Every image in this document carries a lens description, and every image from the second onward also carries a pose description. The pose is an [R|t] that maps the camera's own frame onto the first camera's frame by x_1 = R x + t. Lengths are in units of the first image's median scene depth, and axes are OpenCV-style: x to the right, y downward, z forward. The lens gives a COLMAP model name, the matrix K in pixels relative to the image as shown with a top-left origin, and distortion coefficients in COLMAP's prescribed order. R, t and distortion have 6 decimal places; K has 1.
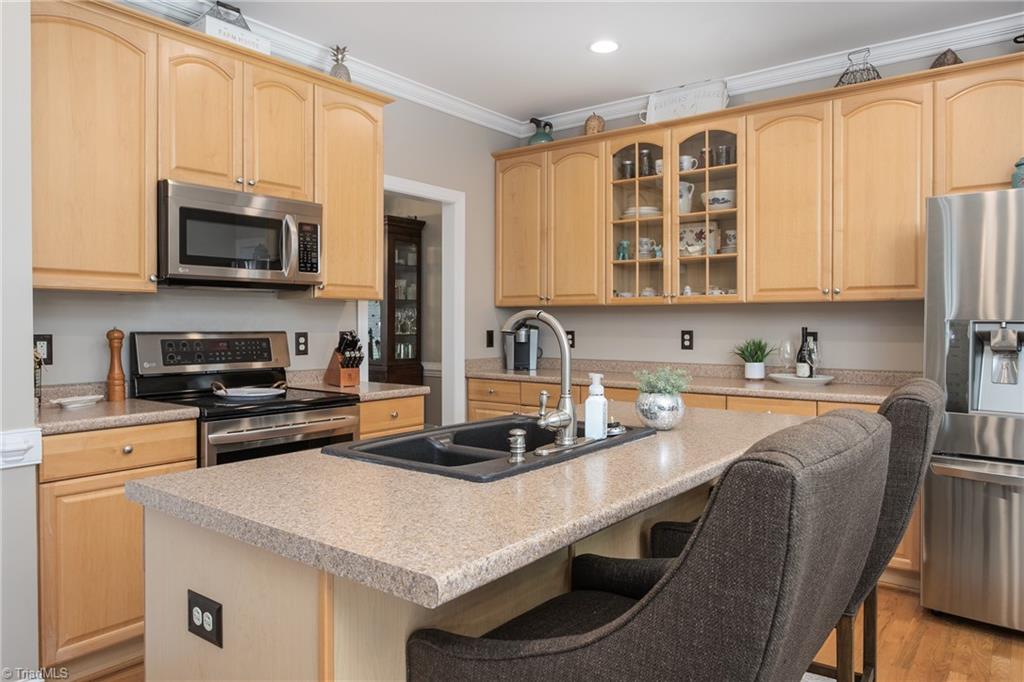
lens RADIAL K [[698.7, 0, 510.8], [0, 698.7, 330.1], [0, 0, 1]] dist [-0.009733, 0.011762]
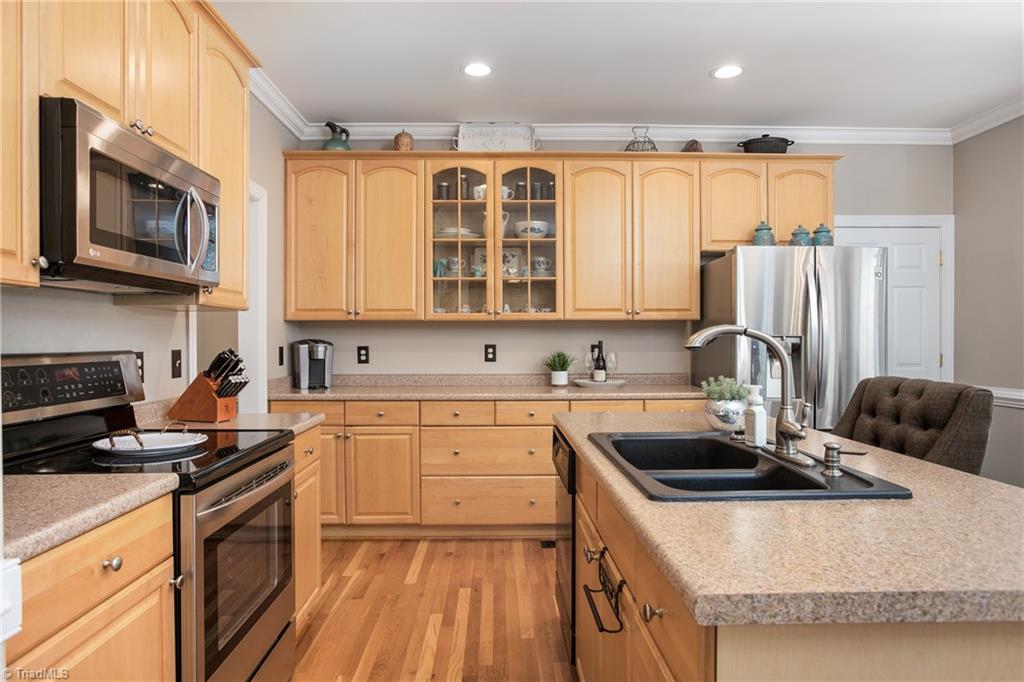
lens RADIAL K [[613.2, 0, 507.0], [0, 613.2, 343.6], [0, 0, 1]] dist [-0.029496, 0.004220]
pose [[0.774976, -0.008627, 0.631932, -0.355797], [0.010073, 0.999948, 0.001297, -0.002161], [-0.631911, 0.005361, 0.775022, 0.244200]]
